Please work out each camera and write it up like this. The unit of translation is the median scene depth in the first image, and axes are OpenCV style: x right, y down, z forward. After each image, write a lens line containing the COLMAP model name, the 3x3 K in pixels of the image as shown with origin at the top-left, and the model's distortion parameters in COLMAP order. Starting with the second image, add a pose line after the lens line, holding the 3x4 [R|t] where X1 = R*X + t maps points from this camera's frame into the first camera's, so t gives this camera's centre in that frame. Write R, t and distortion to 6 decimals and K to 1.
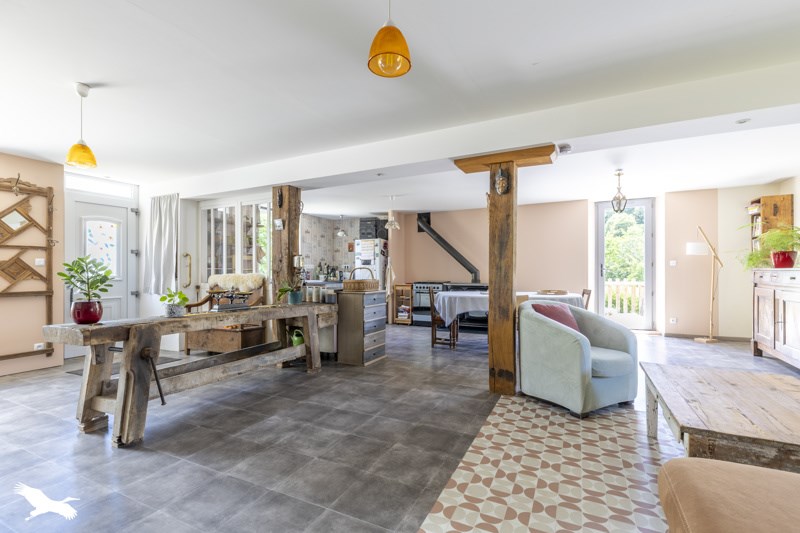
lens RADIAL K [[362.3, 0, 401.7], [0, 362.3, 272.2], [0, 0, 1]] dist [-0.001977, -0.001634]
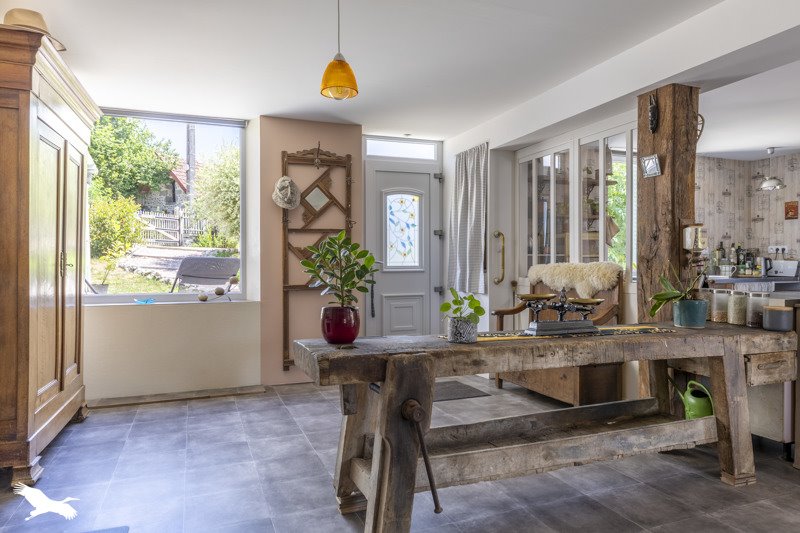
lens RADIAL K [[523.0, 0, 400.2], [0, 523.0, 265.0], [0, 0, 1]] dist [0.012382, 0.000863]
pose [[0.735032, 0.003524, -0.678024, -0.101842], [0.001691, 0.999974, 0.007031, 0.001292], [0.678031, -0.006315, 0.735006, 0.226323]]
